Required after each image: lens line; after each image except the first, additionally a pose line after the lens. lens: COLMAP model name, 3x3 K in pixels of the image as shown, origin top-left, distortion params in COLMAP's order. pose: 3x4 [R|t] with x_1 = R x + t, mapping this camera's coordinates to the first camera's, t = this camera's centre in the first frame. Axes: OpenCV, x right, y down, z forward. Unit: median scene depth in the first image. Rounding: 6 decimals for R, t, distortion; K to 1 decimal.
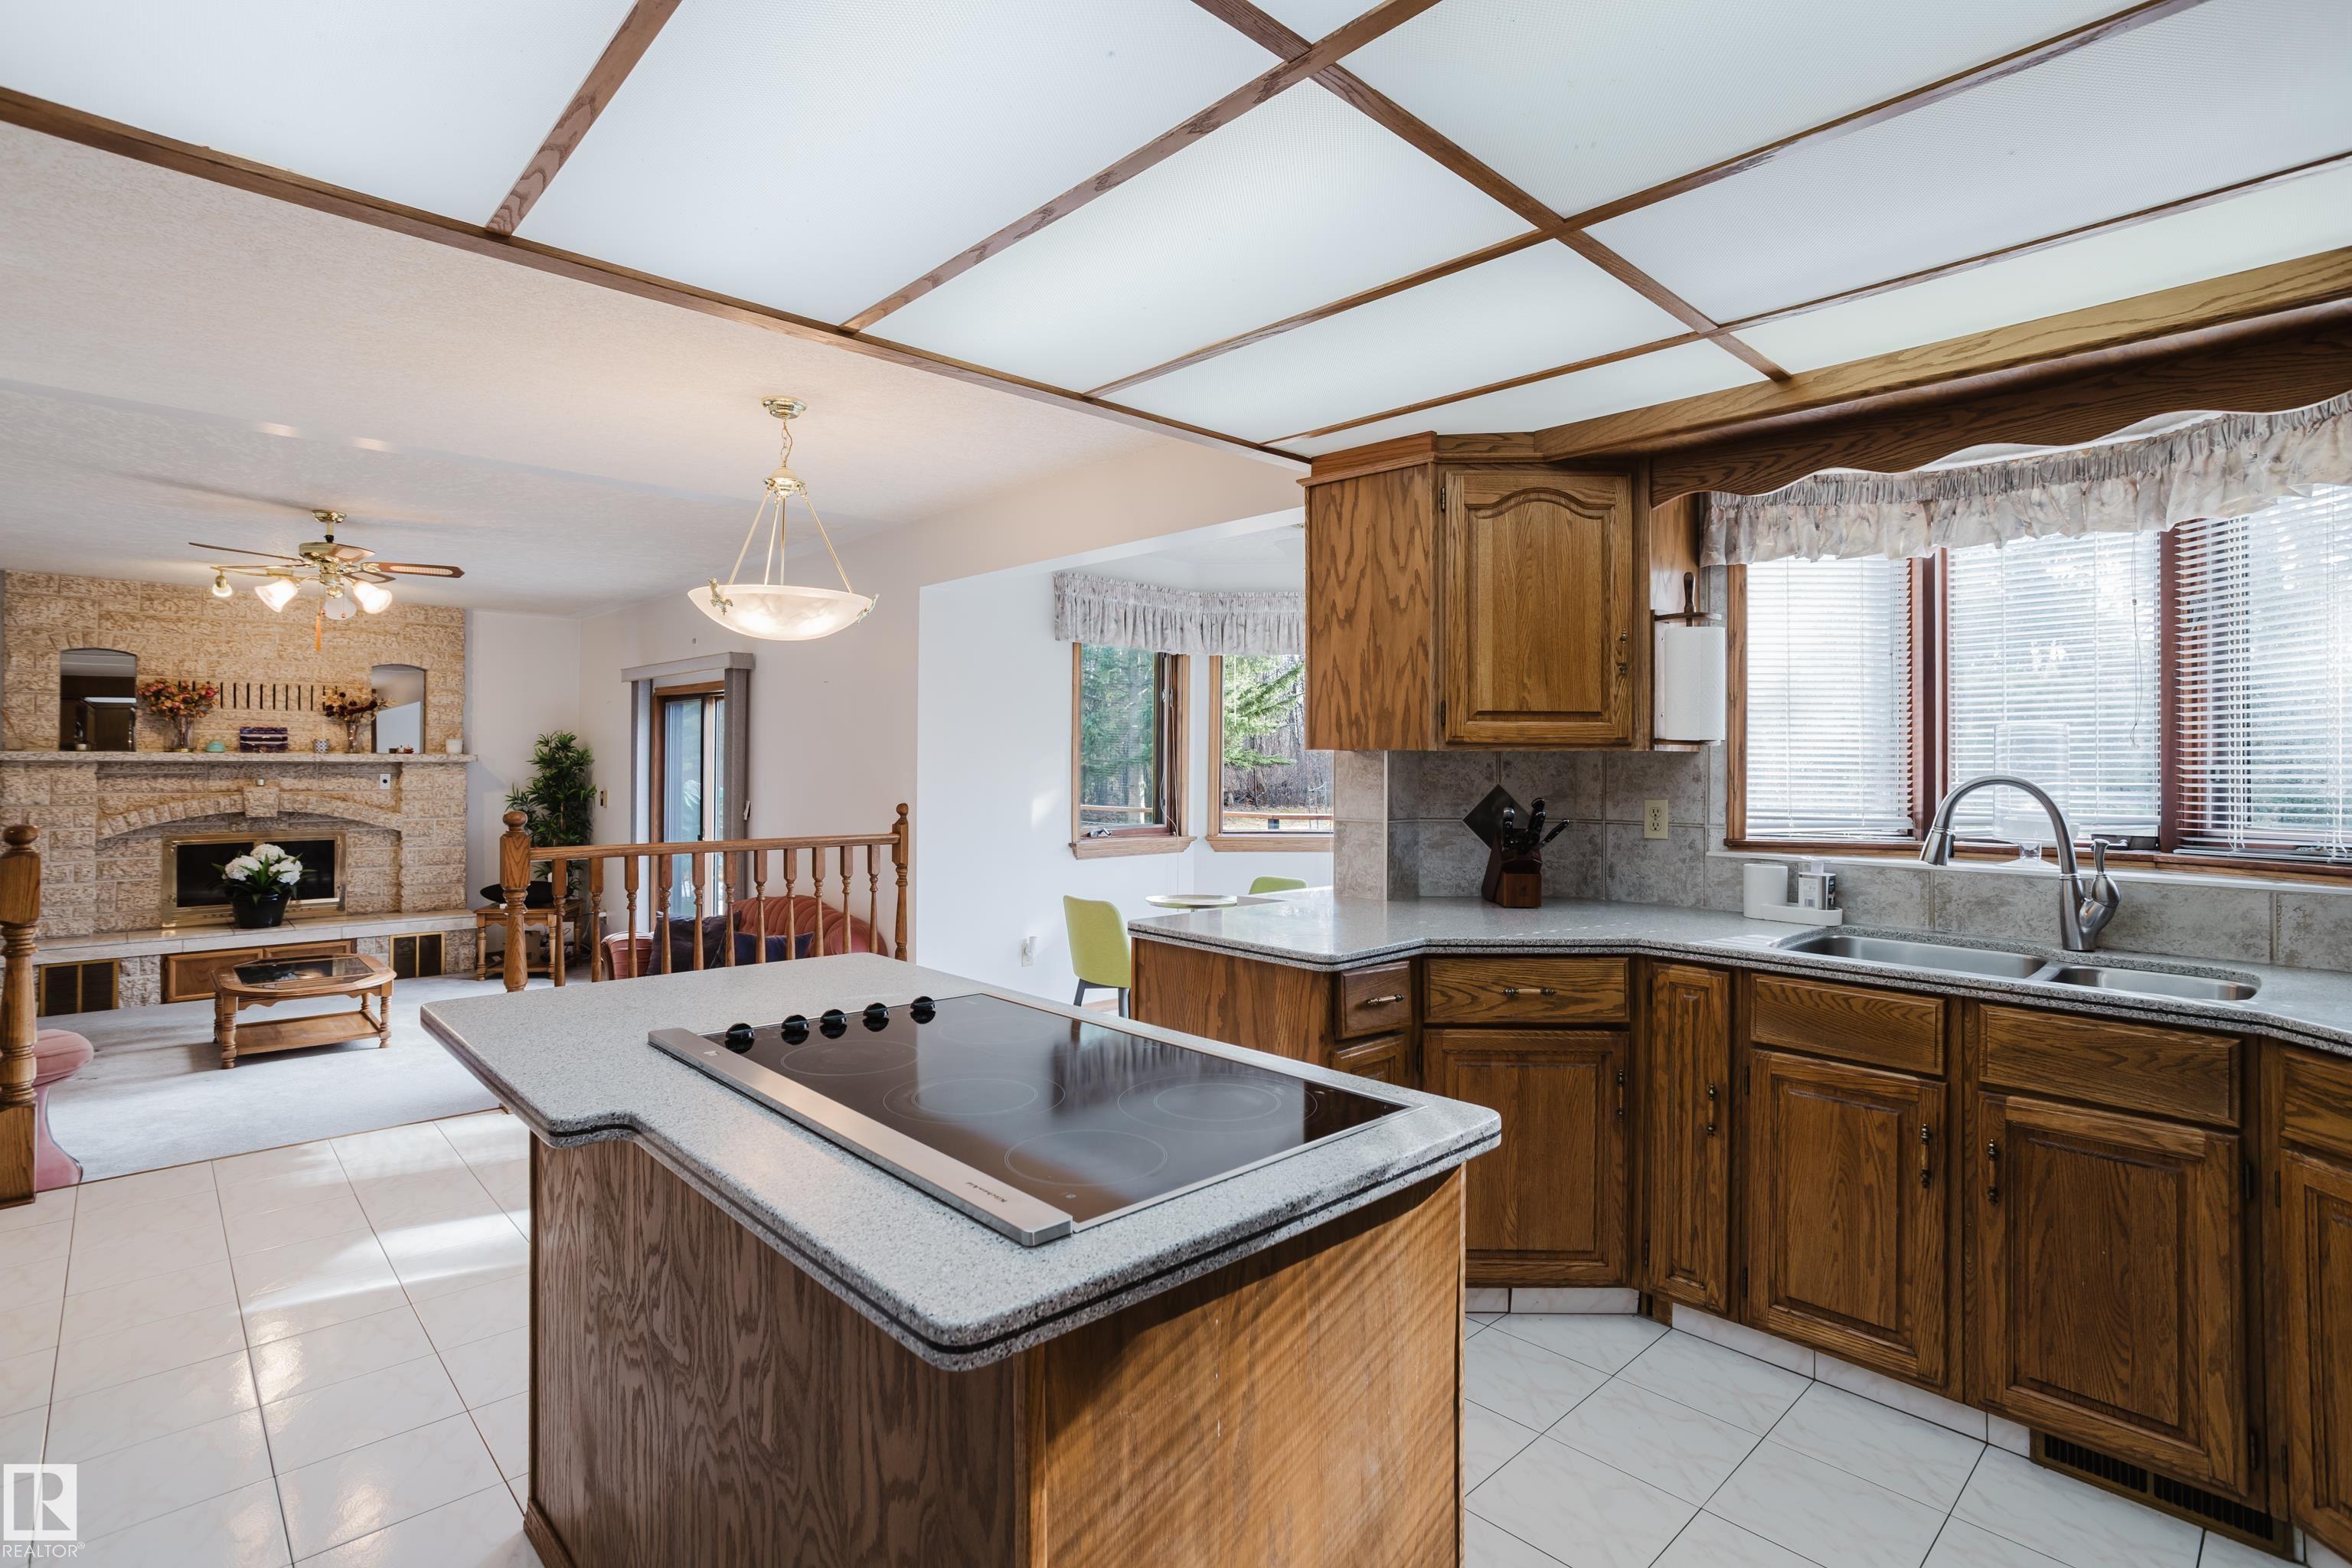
lens RADIAL K [[1131.6, 0, 1172.1], [0, 1131.6, 758.6], [0, 0, 1]] dist [-0.044060, 0.025362]
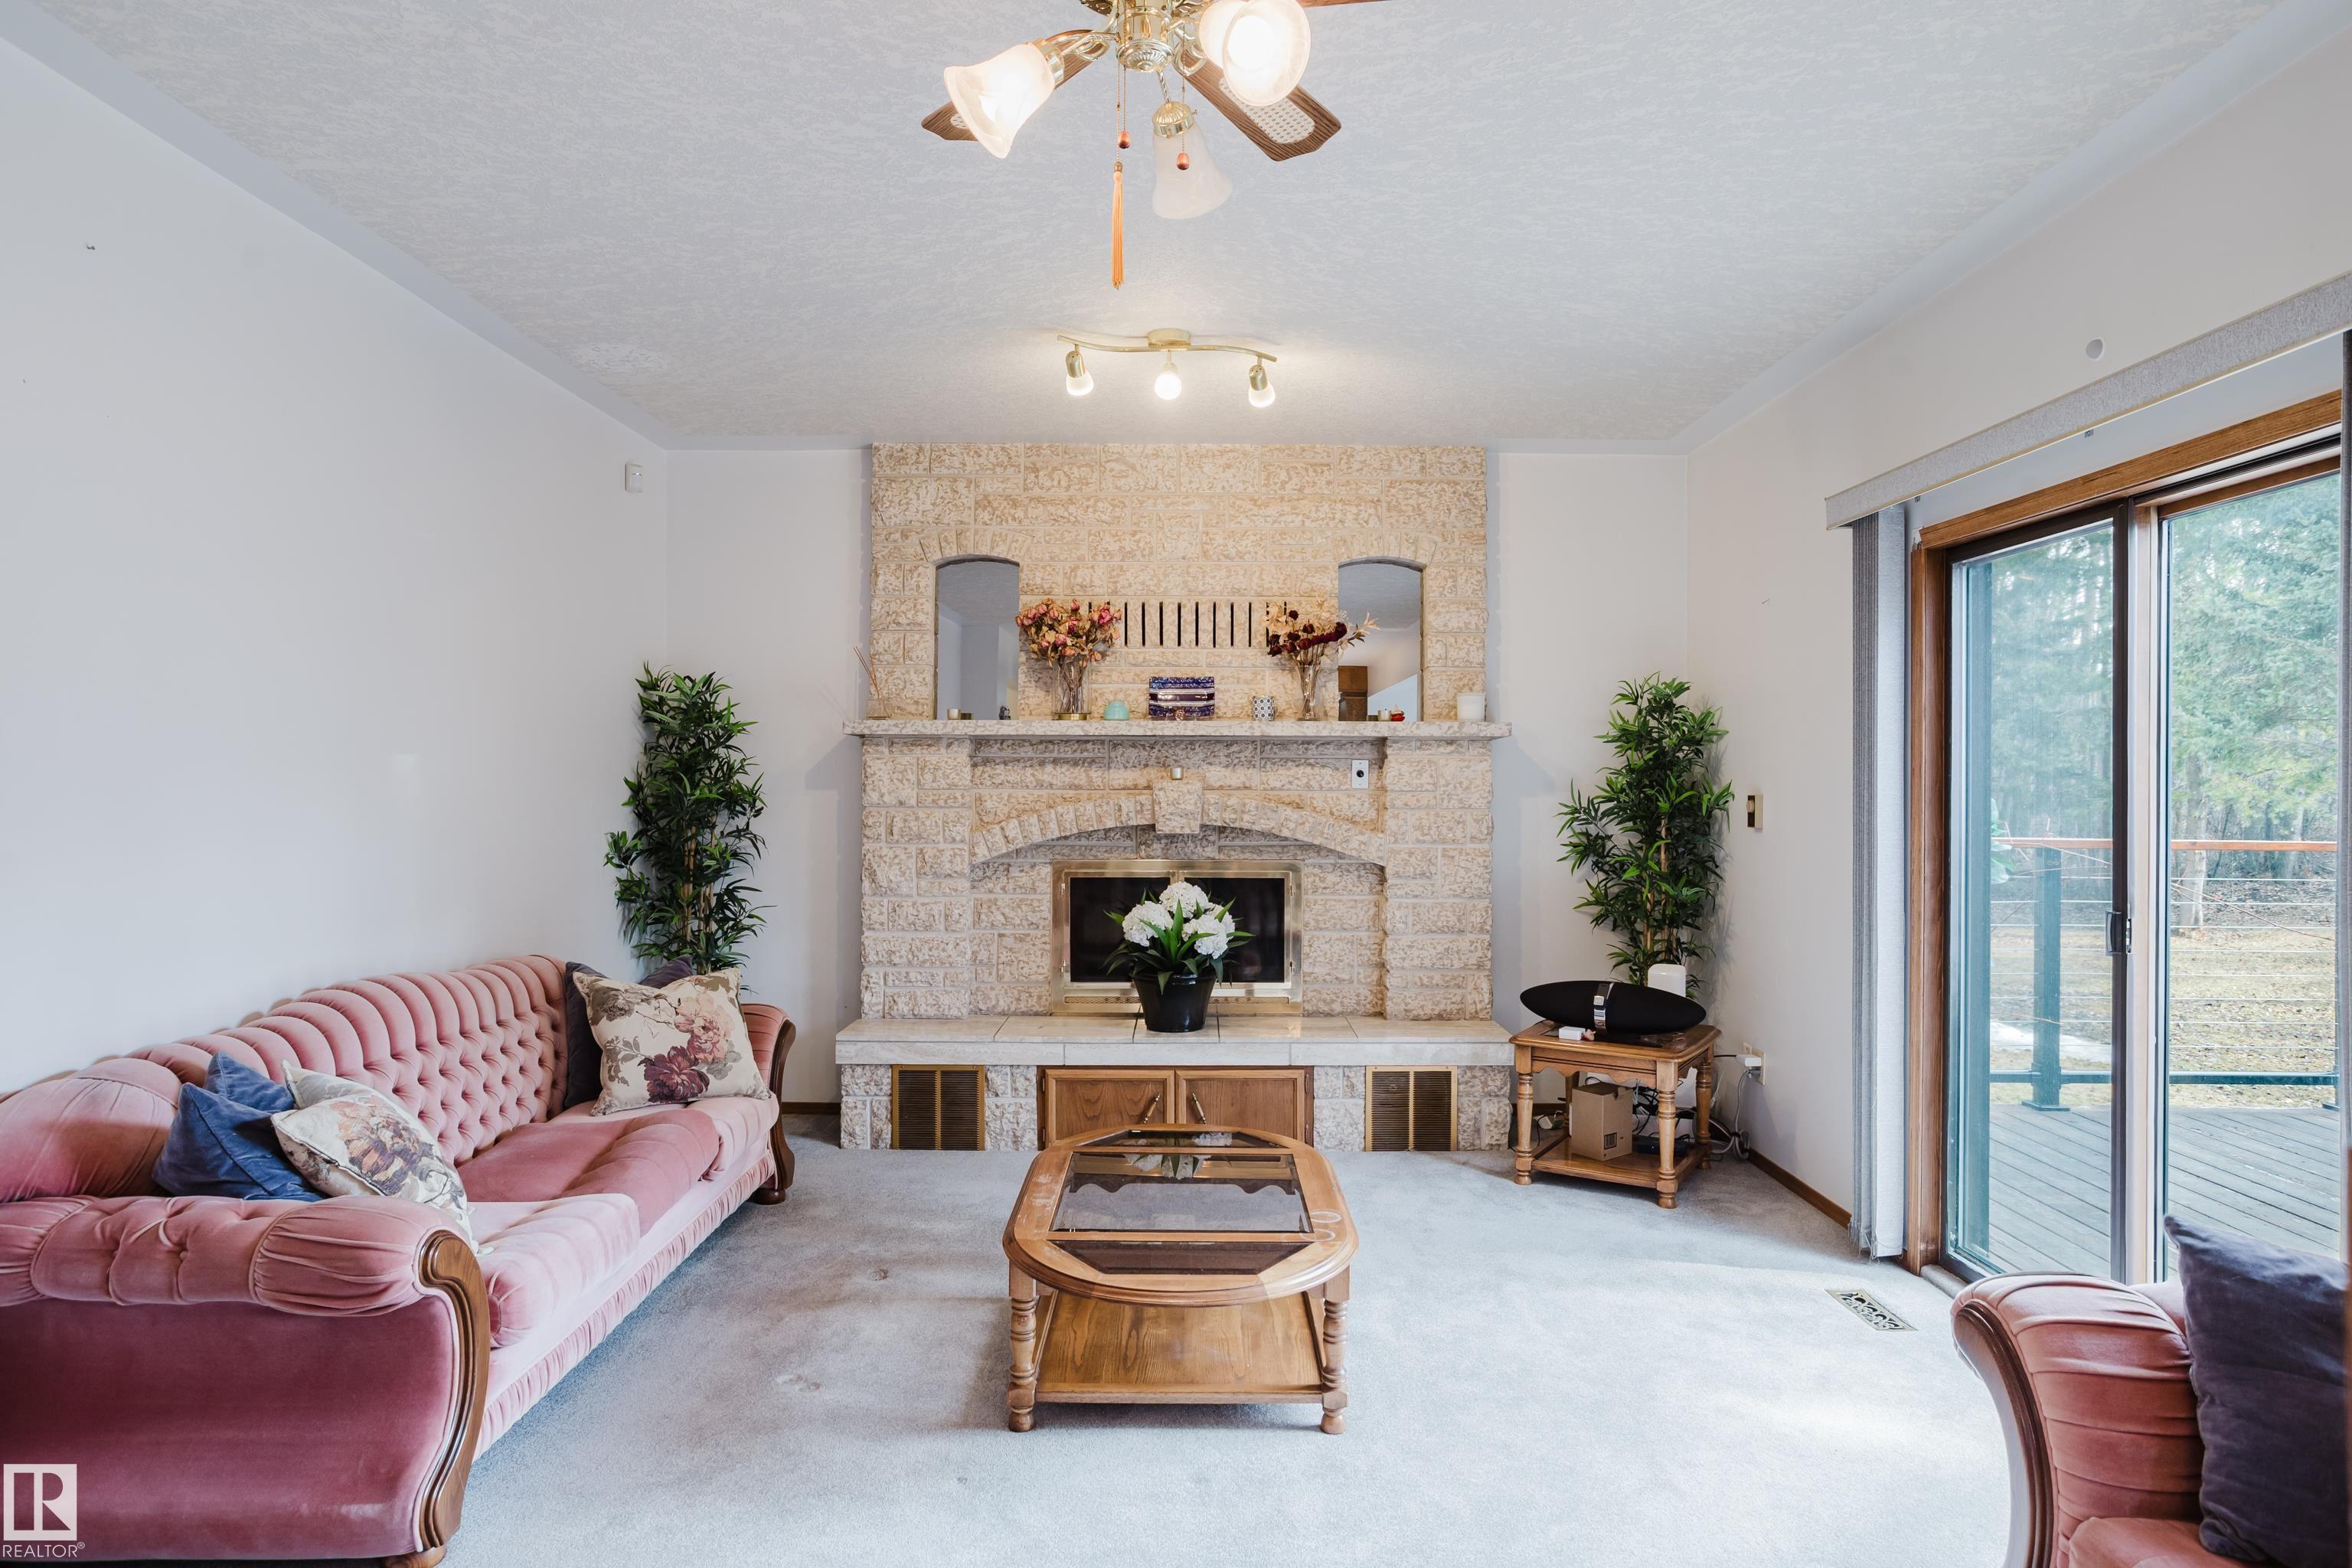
lens RADIAL K [[1374.1, 0, 1189.4], [0, 1374.1, 772.0], [0, 0, 1]] dist [-0.059125, 0.054877]
pose [[0.725552, -0.008259, -0.688118, -0.335224], [0.003228, 0.999958, -0.008598, 0.027269], [0.688160, 0.004017, 0.725548, 0.499807]]
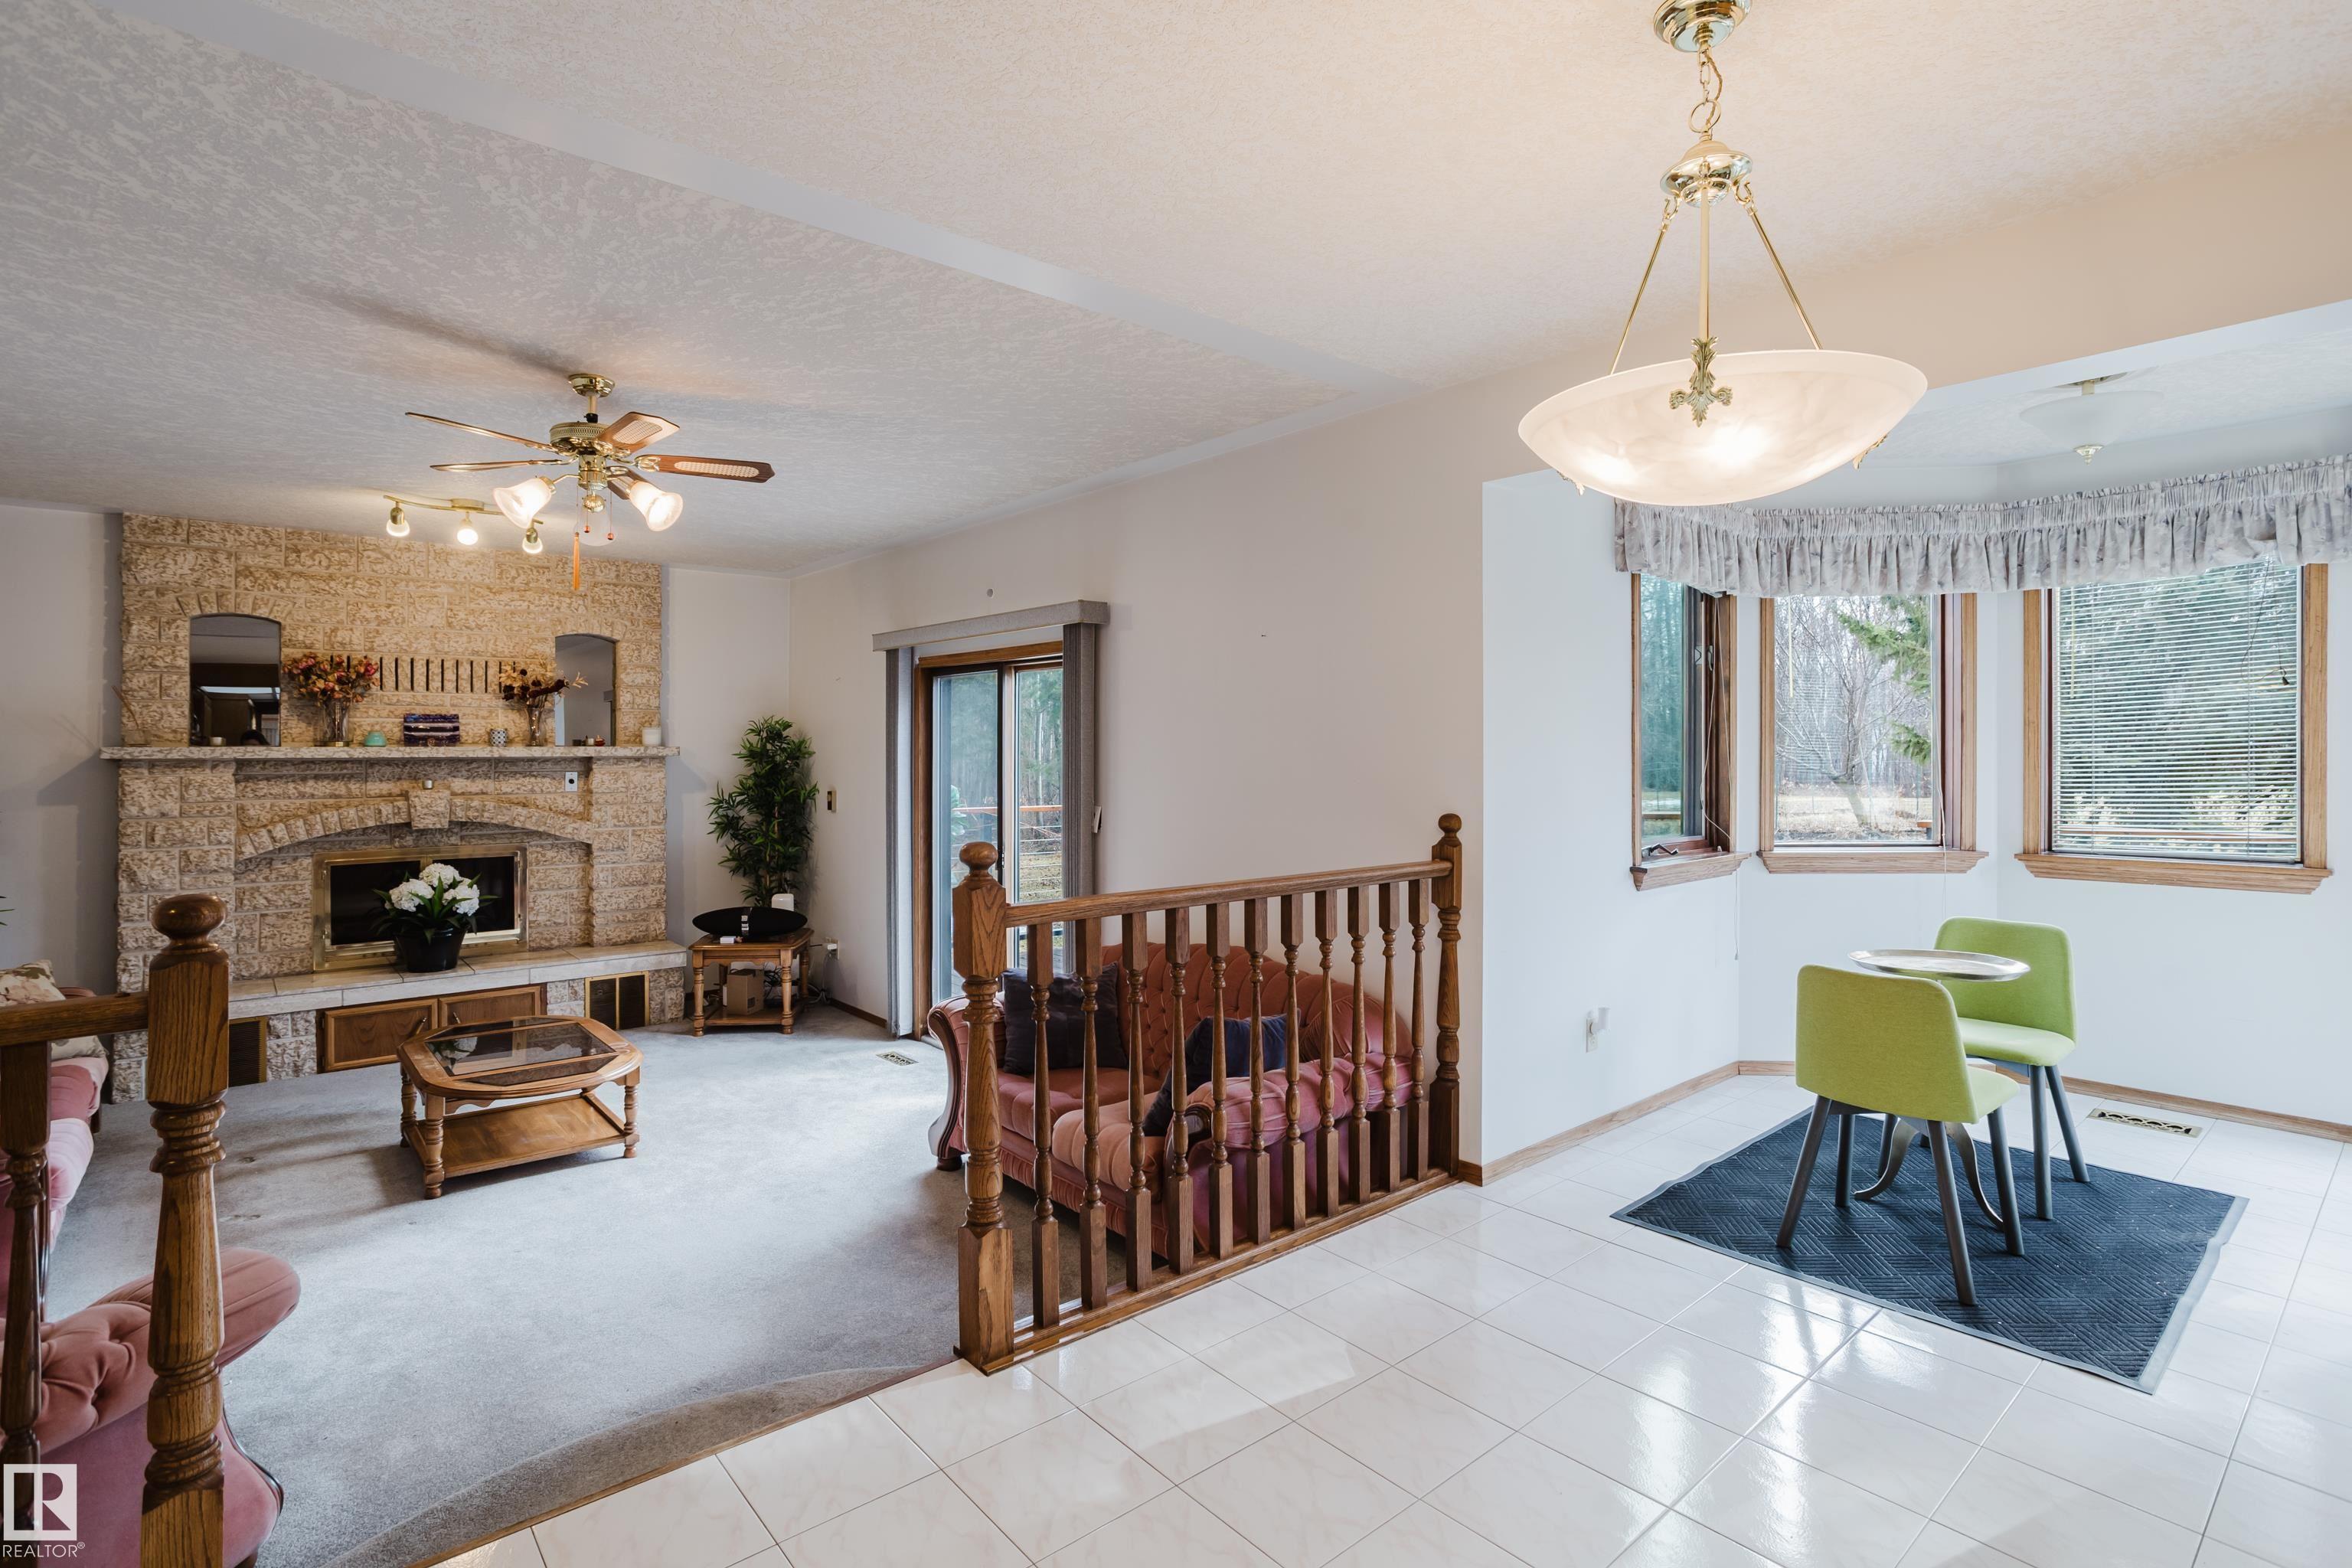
lens RADIAL K [[1147.1, 0, 1172.8], [0, 1147.1, 747.5], [0, 0, 1]] dist [-0.048809, 0.031897]
pose [[0.998529, -0.008809, -0.053507, -0.256974], [0.008829, 0.999961, 0.000137, -0.000183], [0.053504, -0.000610, 0.998567, 0.235657]]
